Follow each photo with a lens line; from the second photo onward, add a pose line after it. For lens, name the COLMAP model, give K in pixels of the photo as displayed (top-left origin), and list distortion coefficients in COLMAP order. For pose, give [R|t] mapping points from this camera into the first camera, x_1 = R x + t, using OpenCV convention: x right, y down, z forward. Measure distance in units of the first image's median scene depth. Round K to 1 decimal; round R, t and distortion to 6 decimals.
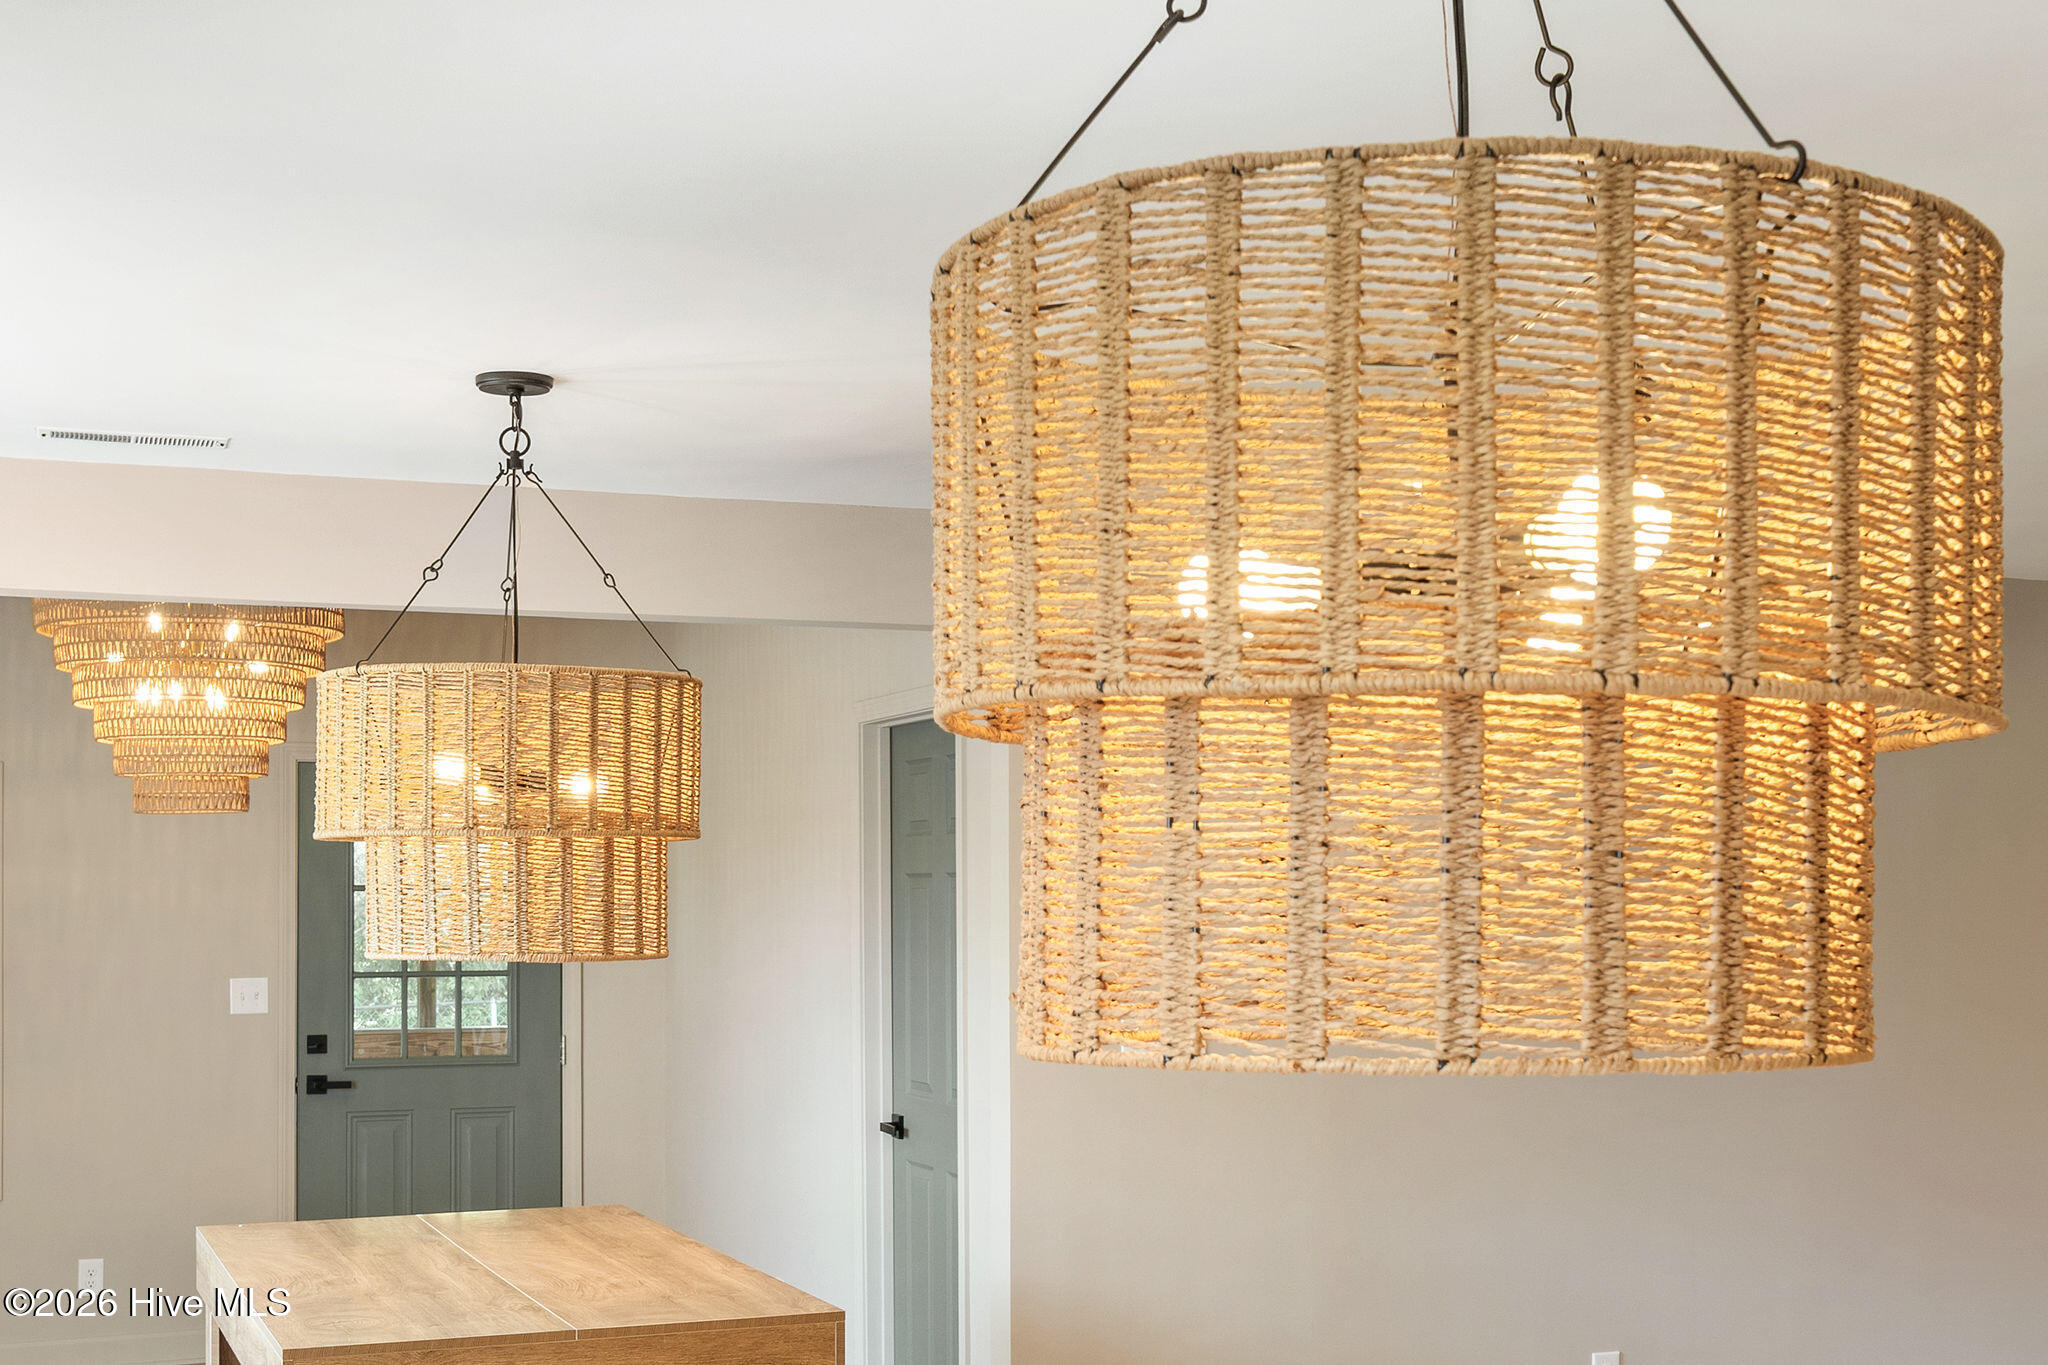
lens RADIAL K [[2433.6, 0, 1024.0], [0, 2433.6, 682.5], [0, 0, 1]] dist [-0.026689, -0.024682]
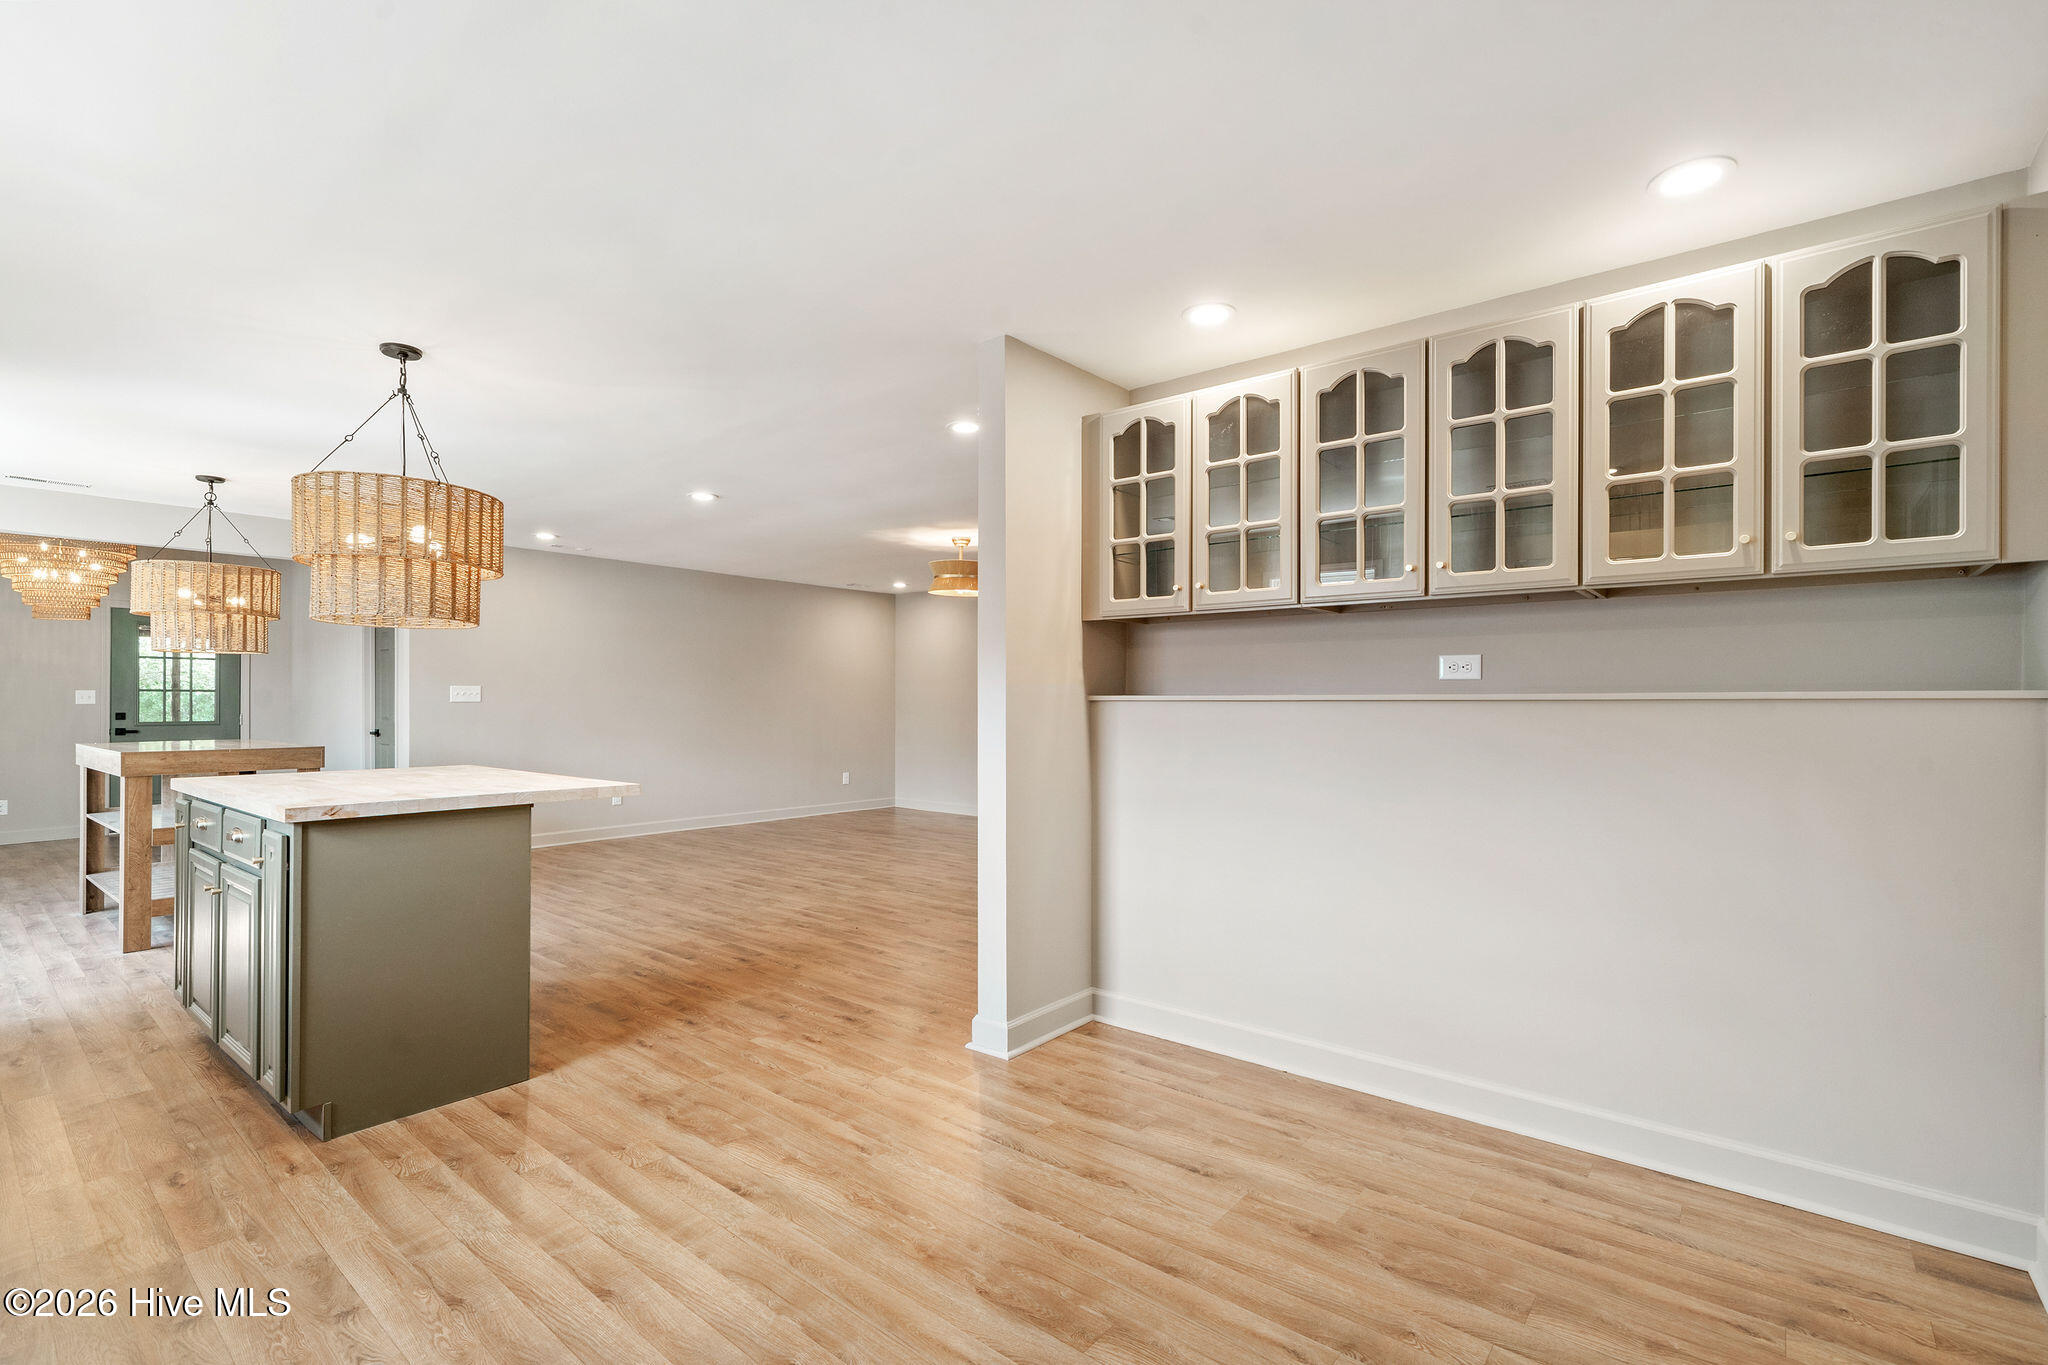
lens RADIAL K [[941.2, 0, 1024.0], [0, 941.2, 682.5], [0, 0, 1]] dist [0.000026, 0.000078]
pose [[0.880752, 0.014656, 0.473350, 0.169452], [-0.040473, 0.998194, 0.044400, 0.053119], [-0.471844, -0.058263, 0.879755, -0.691481]]
